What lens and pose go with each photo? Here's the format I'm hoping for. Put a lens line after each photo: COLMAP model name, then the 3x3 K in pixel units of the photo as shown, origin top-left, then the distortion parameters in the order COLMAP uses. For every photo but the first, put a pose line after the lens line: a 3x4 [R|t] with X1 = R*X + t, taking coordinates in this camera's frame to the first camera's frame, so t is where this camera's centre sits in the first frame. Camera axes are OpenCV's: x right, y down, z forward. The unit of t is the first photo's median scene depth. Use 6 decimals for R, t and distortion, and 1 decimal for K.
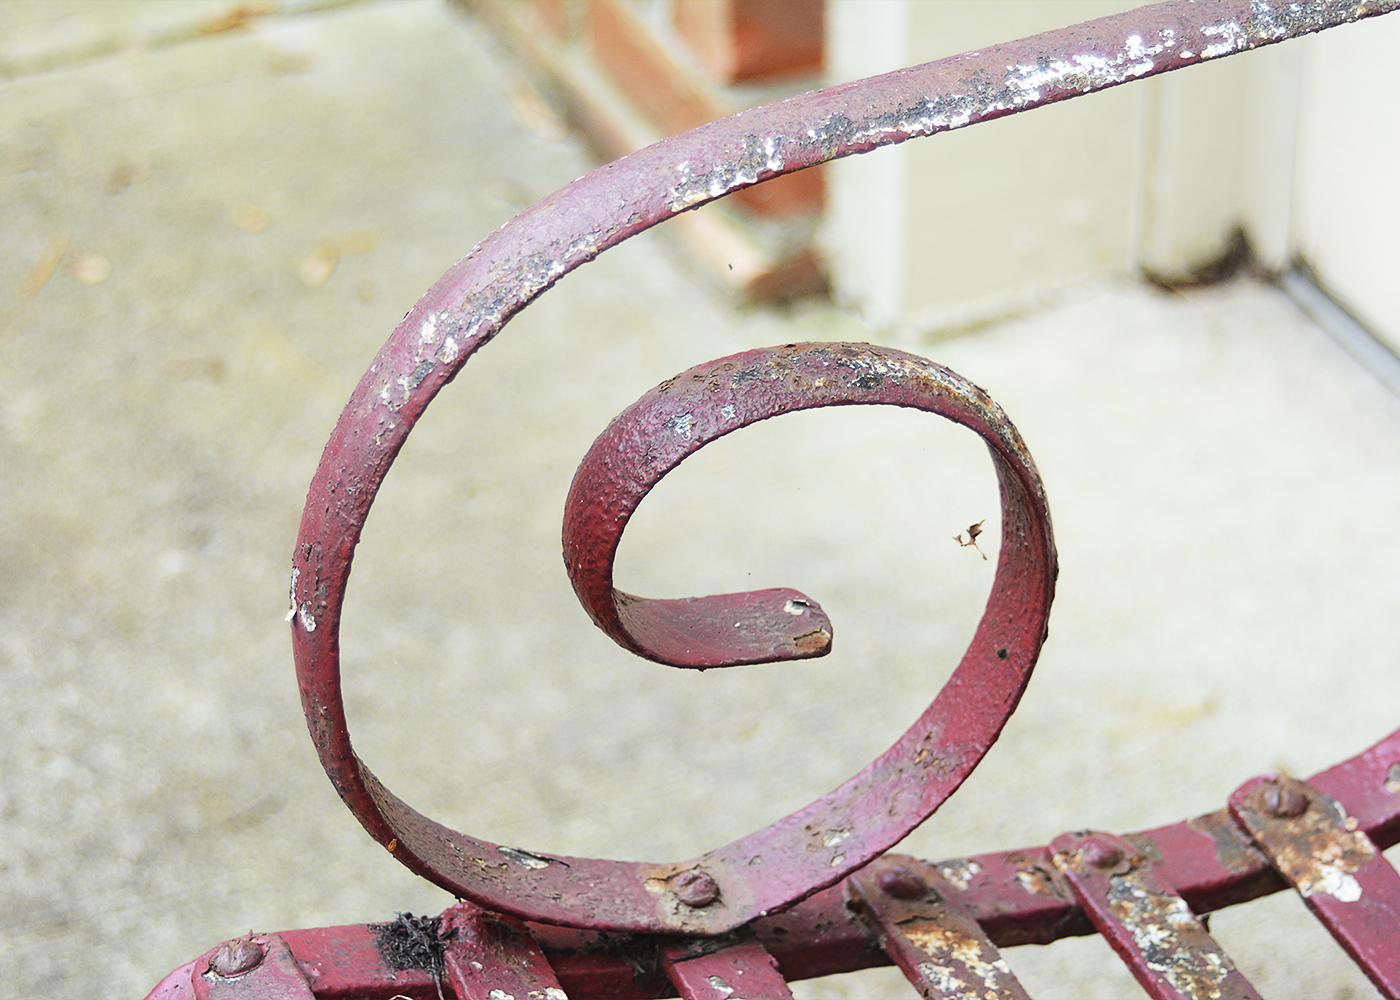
lens RADIAL K [[3954.4, 0, 700.2], [0, 3954.4, 499.6], [0, 0, 1]] dist [-0.091156, 0.000000]
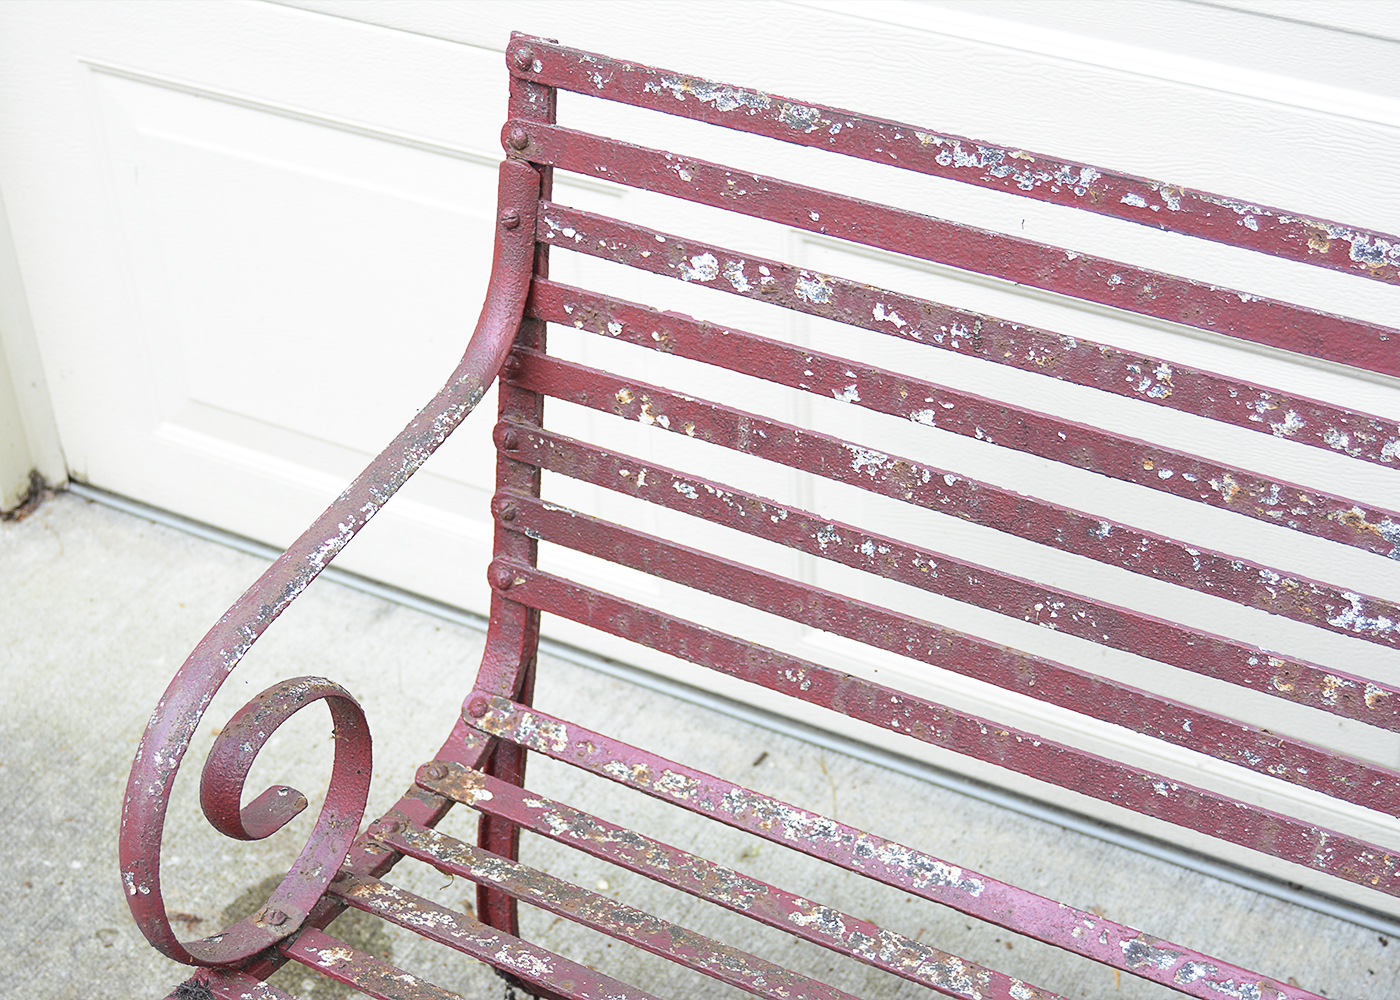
lens RADIAL K [[2614.8, 0, 697.9], [0, 2614.8, 494.8], [0, 0, 1]] dist [-0.104202, 0.000000]
pose [[0.787844, -0.383952, 0.481543, -0.452248], [0.358996, 0.921612, 0.147487, -0.271515], [-0.500424, 0.056675, 0.863924, -0.475326]]
